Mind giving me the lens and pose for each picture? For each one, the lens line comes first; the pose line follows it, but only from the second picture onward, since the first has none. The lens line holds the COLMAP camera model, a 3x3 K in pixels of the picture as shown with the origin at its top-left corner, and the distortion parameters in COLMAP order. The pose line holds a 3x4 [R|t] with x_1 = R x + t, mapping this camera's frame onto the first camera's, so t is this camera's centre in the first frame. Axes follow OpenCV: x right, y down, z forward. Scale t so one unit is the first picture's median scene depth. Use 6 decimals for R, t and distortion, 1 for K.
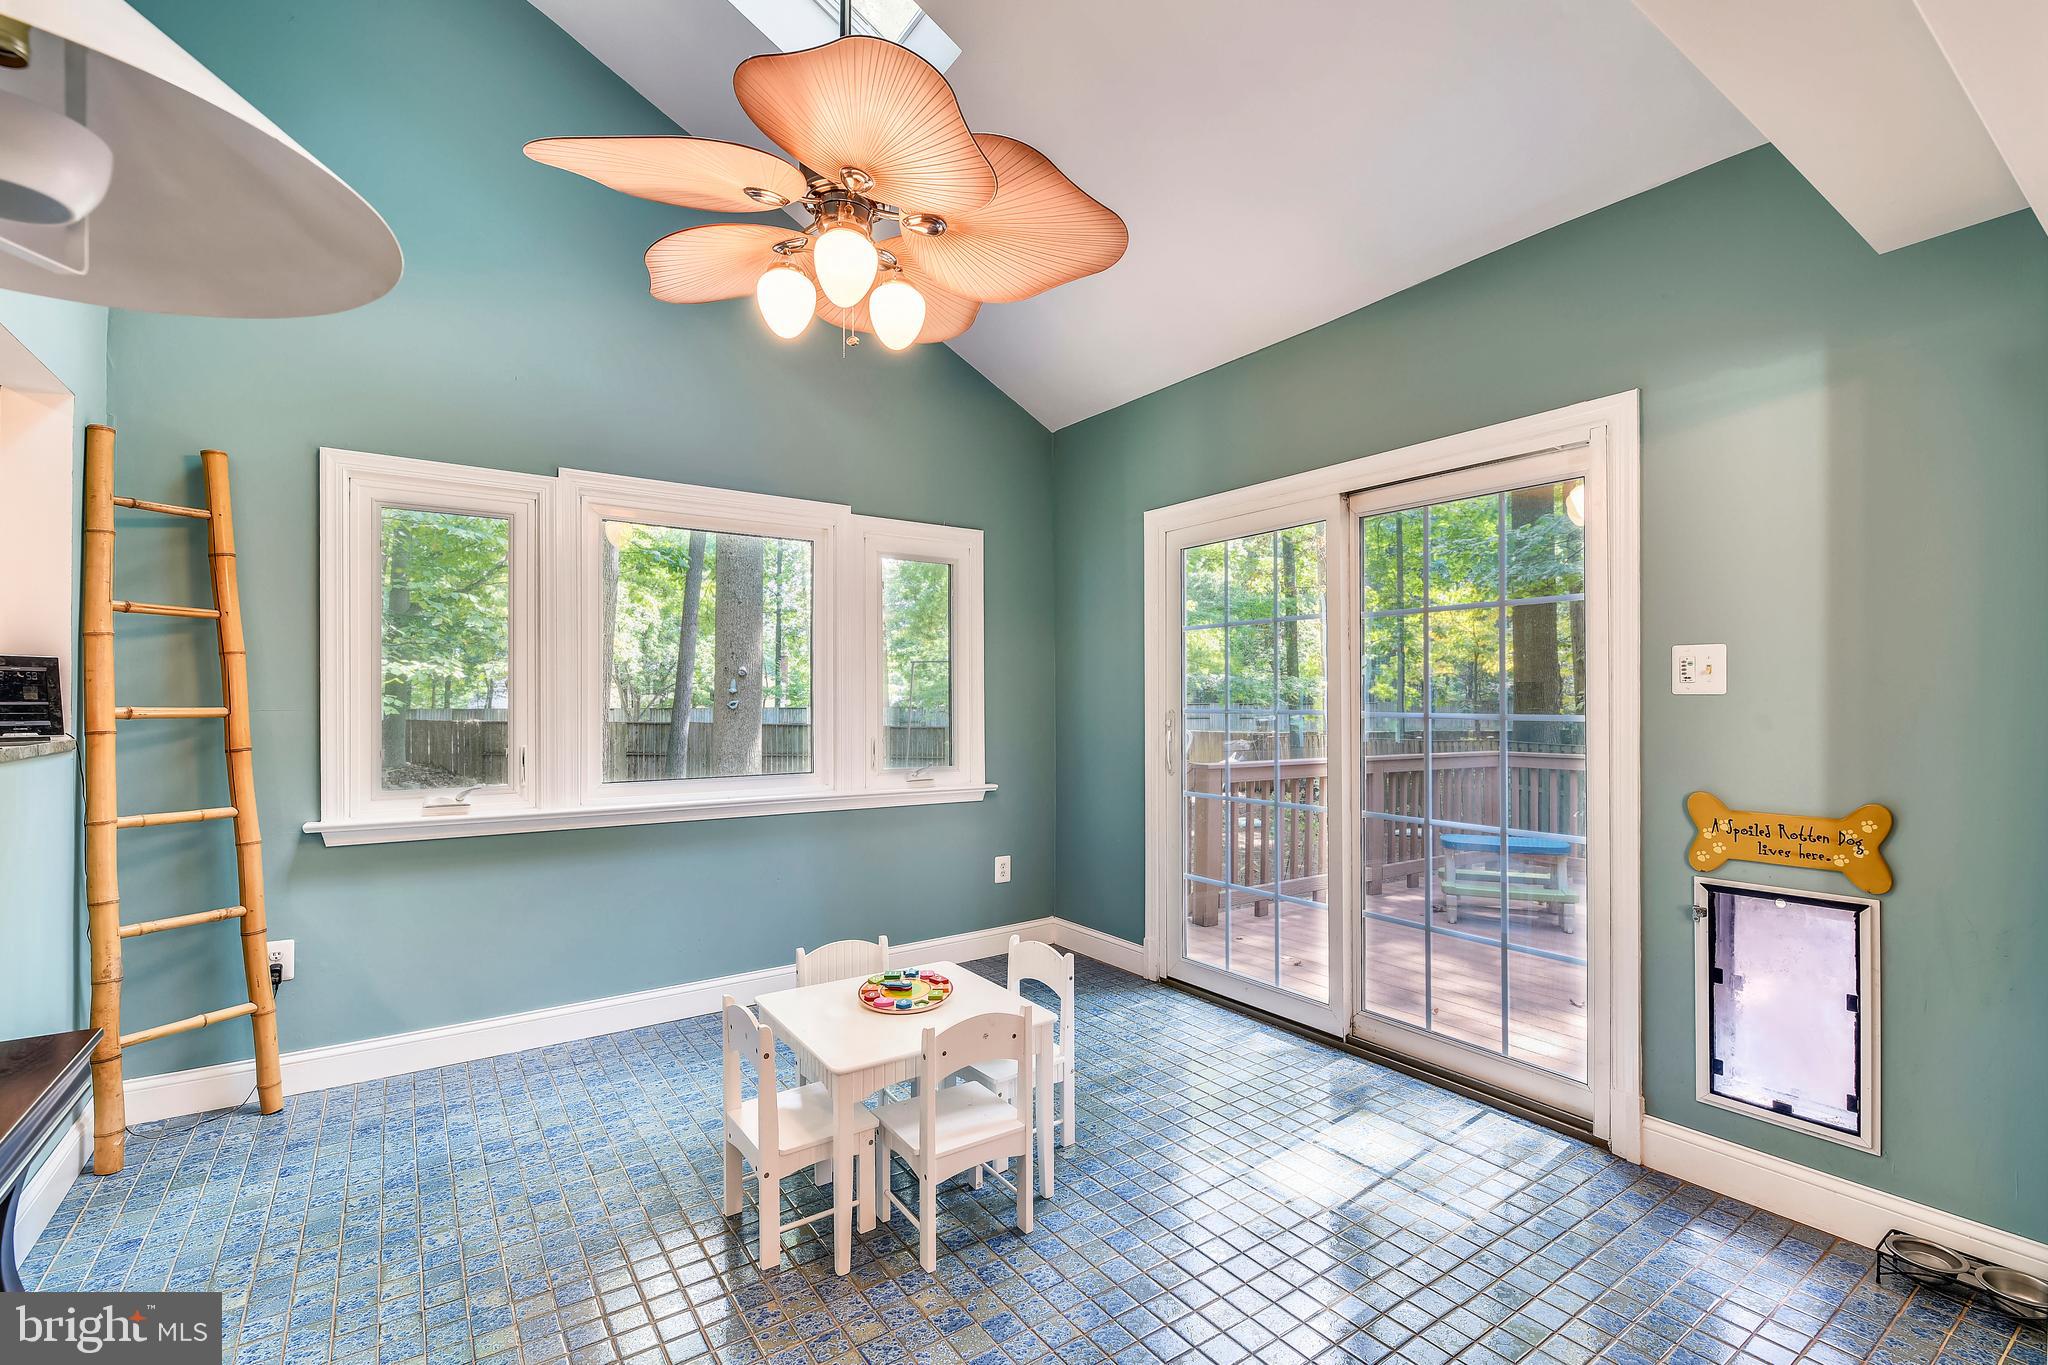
lens RADIAL K [[898.1, 0, 1006.7], [0, 898.1, 703.8], [0, 0, 1]] dist [-0.004253, -0.002375]
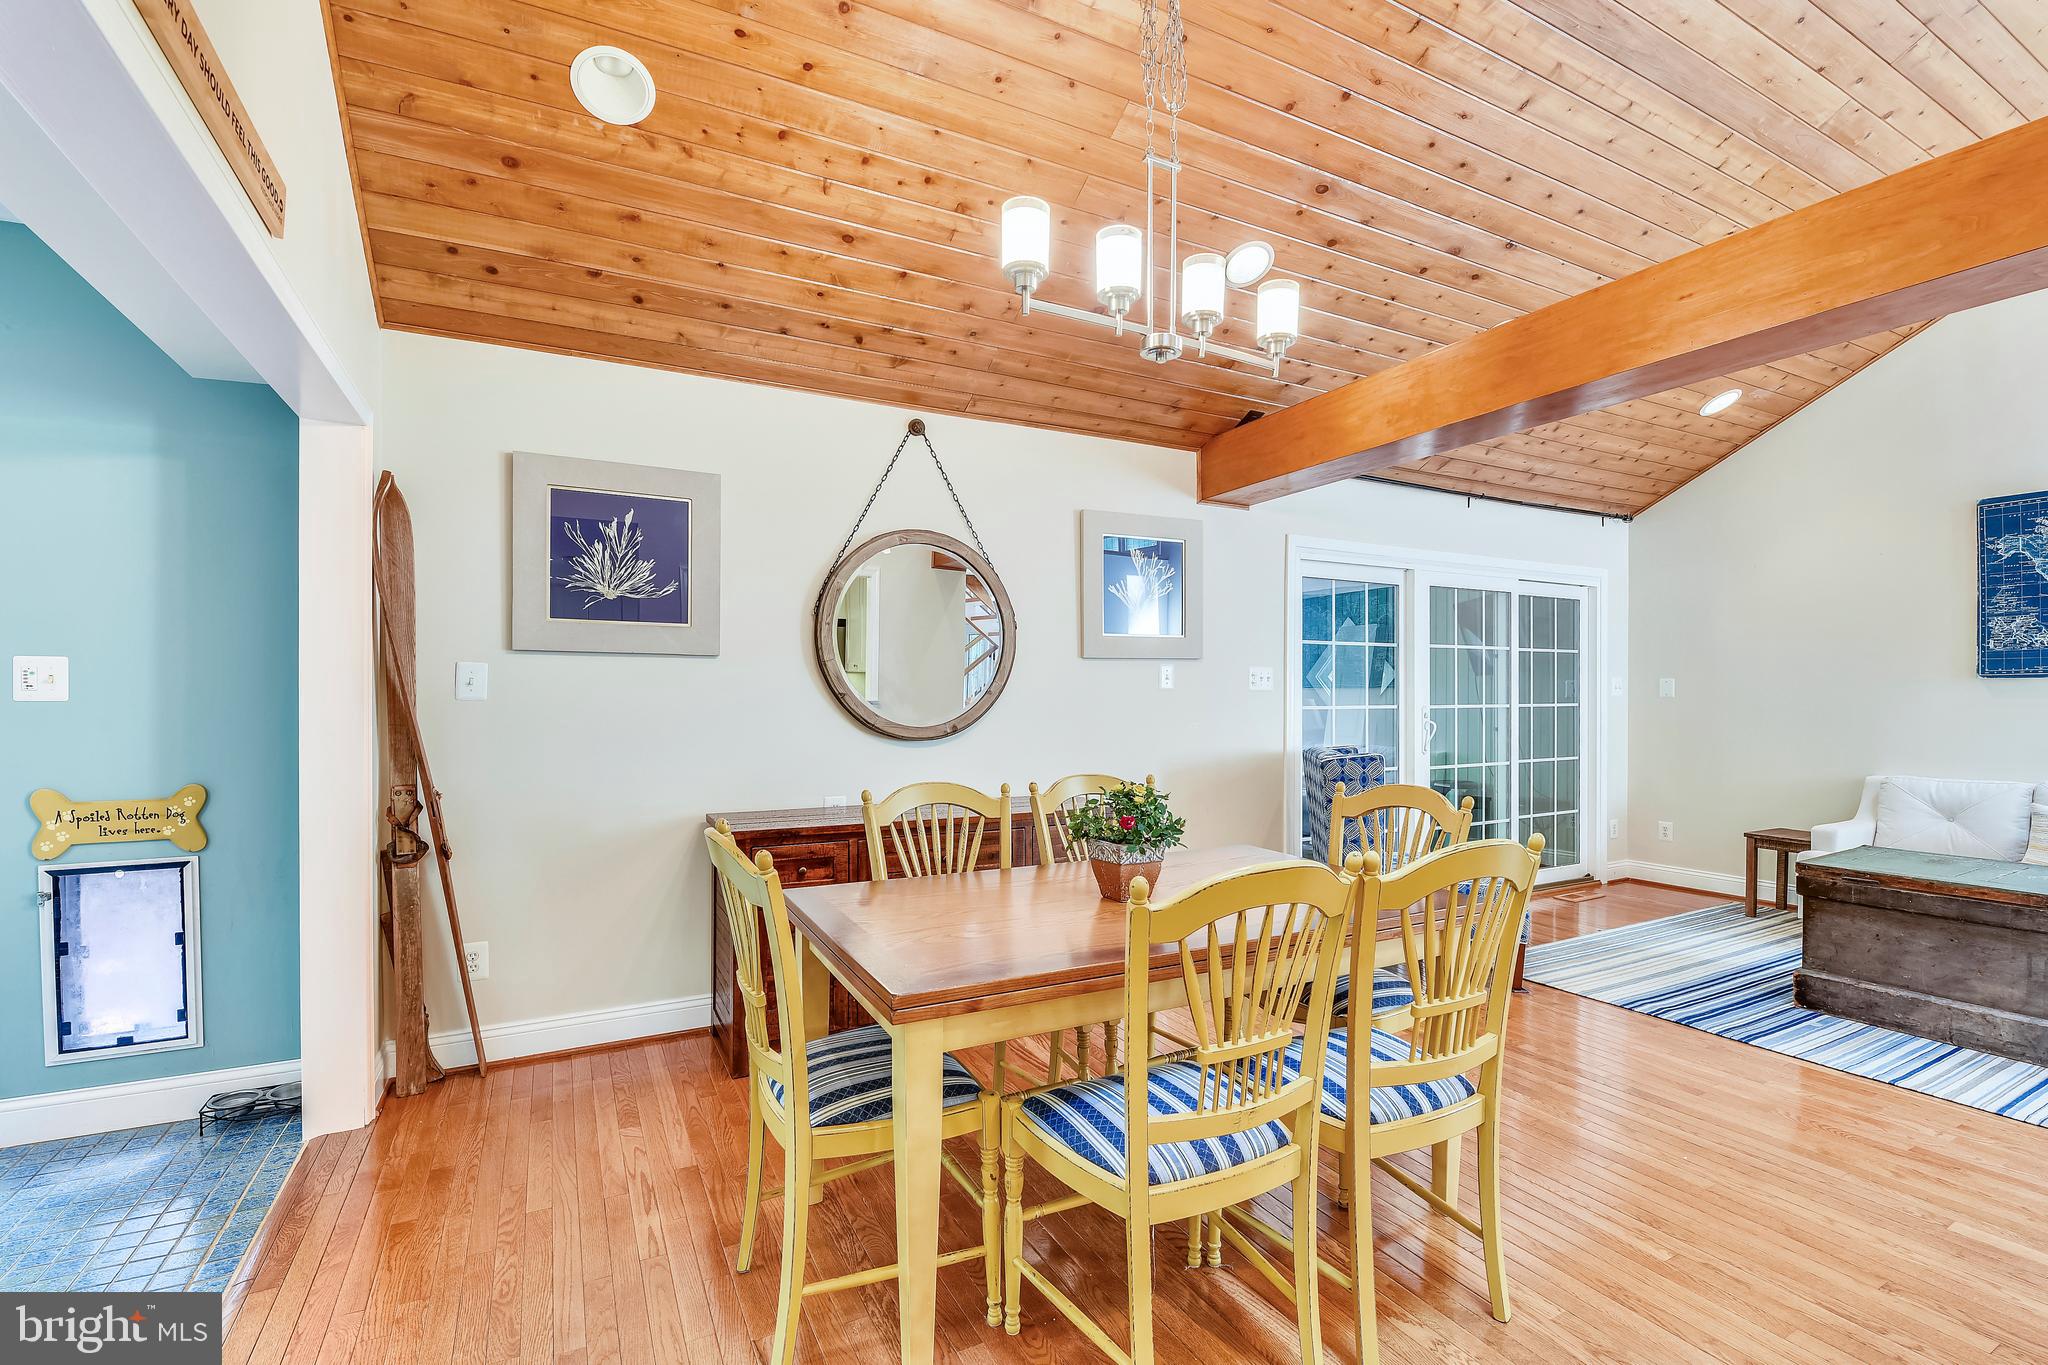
lens RADIAL K [[898.1, 0, 1028.3], [0, 898.1, 706.5], [0, 0, 1]] dist [-0.004253, -0.002375]
pose [[0.128647, -0.010108, 0.991639, -0.171481], [0.006828, 0.999933, 0.009307, -0.006555], [-0.991667, 0.005574, 0.128707, -0.375644]]
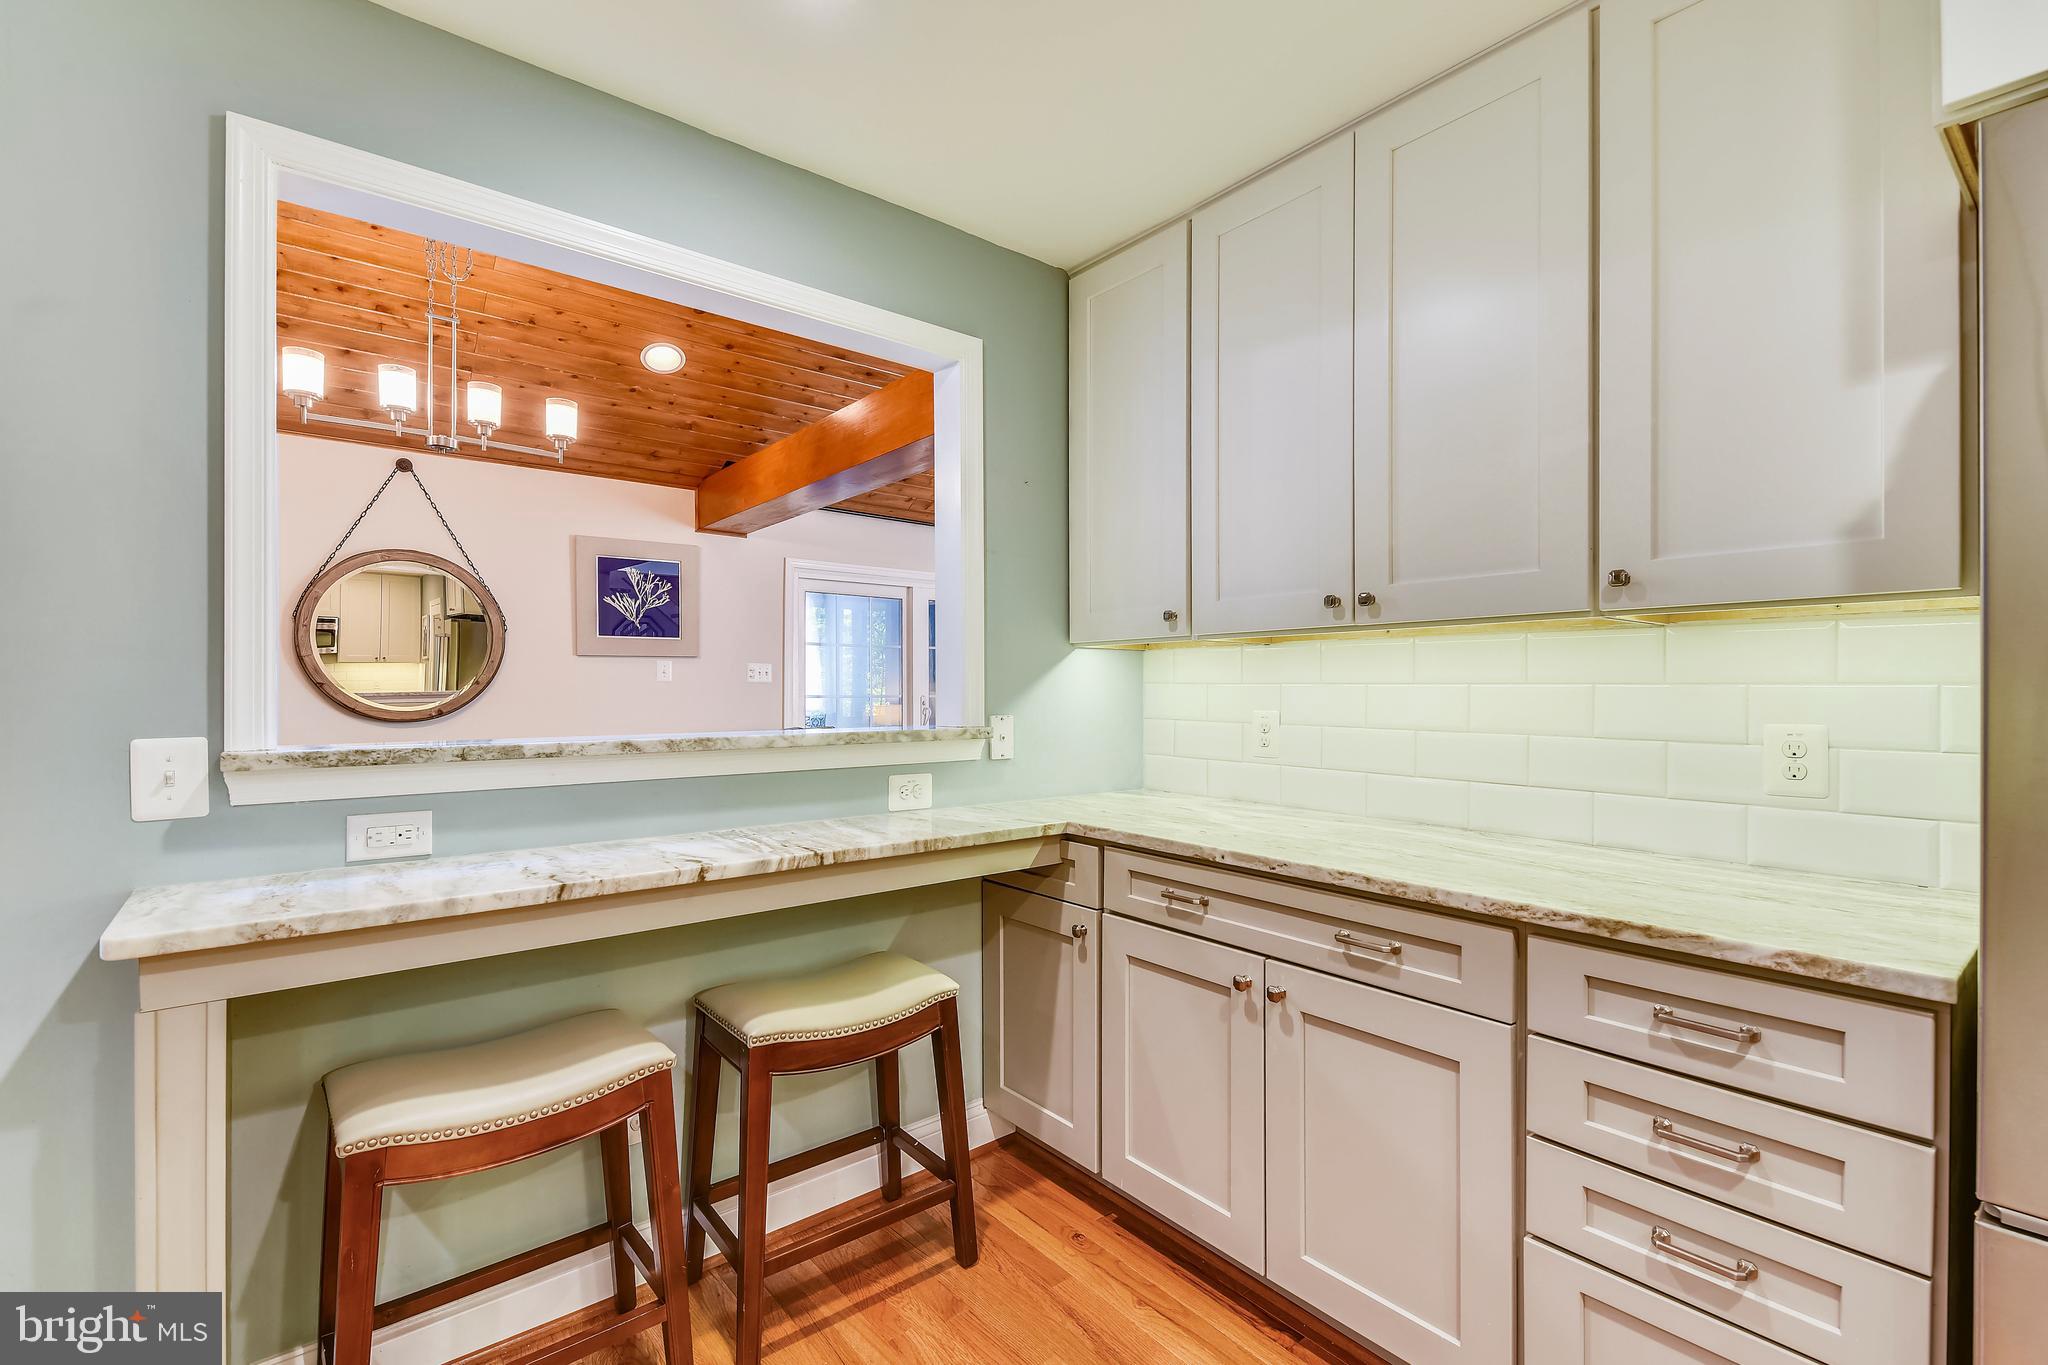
lens RADIAL K [[898.1, 0, 1037.8], [0, 898.1, 691.0], [0, 0, 1]] dist [-0.004253, -0.002375]
pose [[-0.080928, 0.002896, 0.996716, -0.759162], [0.003350, 0.999991, -0.002634, 0.013289], [-0.996714, 0.003126, -0.080937, -1.368882]]
